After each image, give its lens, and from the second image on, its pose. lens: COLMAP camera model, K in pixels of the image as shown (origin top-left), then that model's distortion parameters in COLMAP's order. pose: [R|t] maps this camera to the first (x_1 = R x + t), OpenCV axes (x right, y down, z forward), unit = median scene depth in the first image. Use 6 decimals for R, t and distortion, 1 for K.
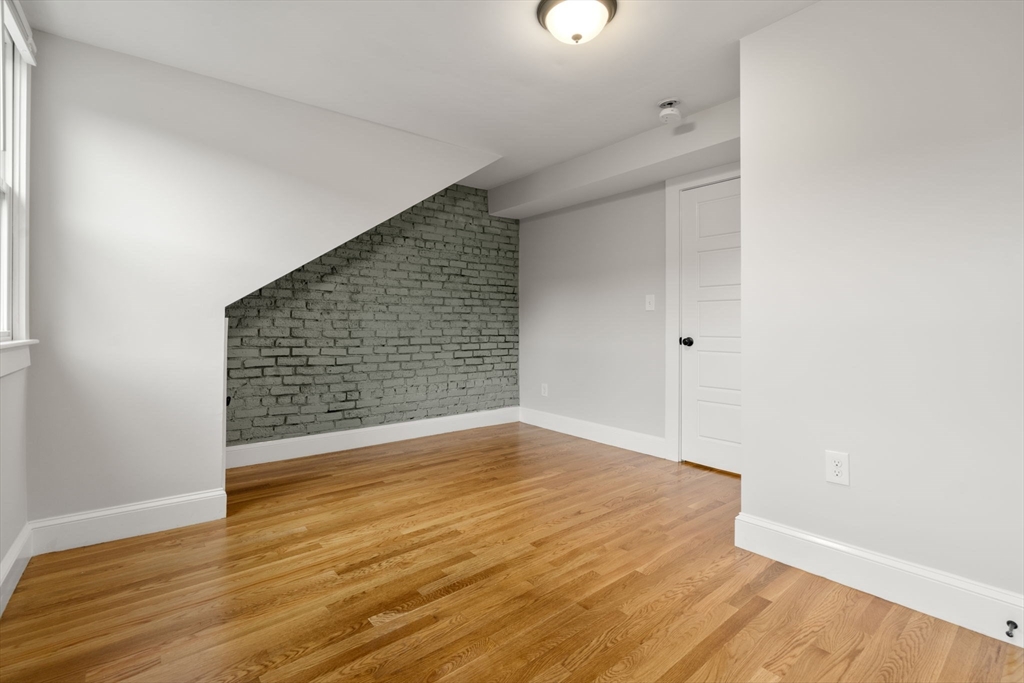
lens RADIAL K [[467.0, 0, 513.3], [0, 467.0, 329.2], [0, 0, 1]] dist [-0.002515, 0.000413]
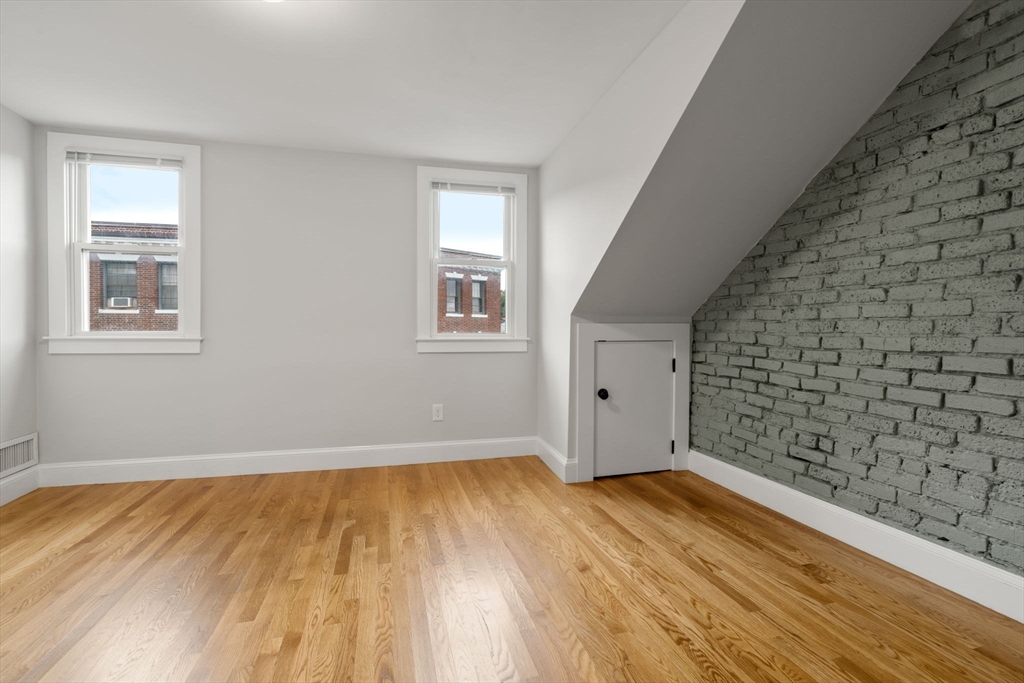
lens RADIAL K [[467.0, 0, 513.3], [0, 467.0, 329.2], [0, 0, 1]] dist [-0.002515, 0.000413]
pose [[-0.413814, -0.002838, -0.910357, 0.381962], [0.002094, 0.999990, -0.004069, -0.005234], [0.910359, -0.003590, -0.413804, 0.906582]]
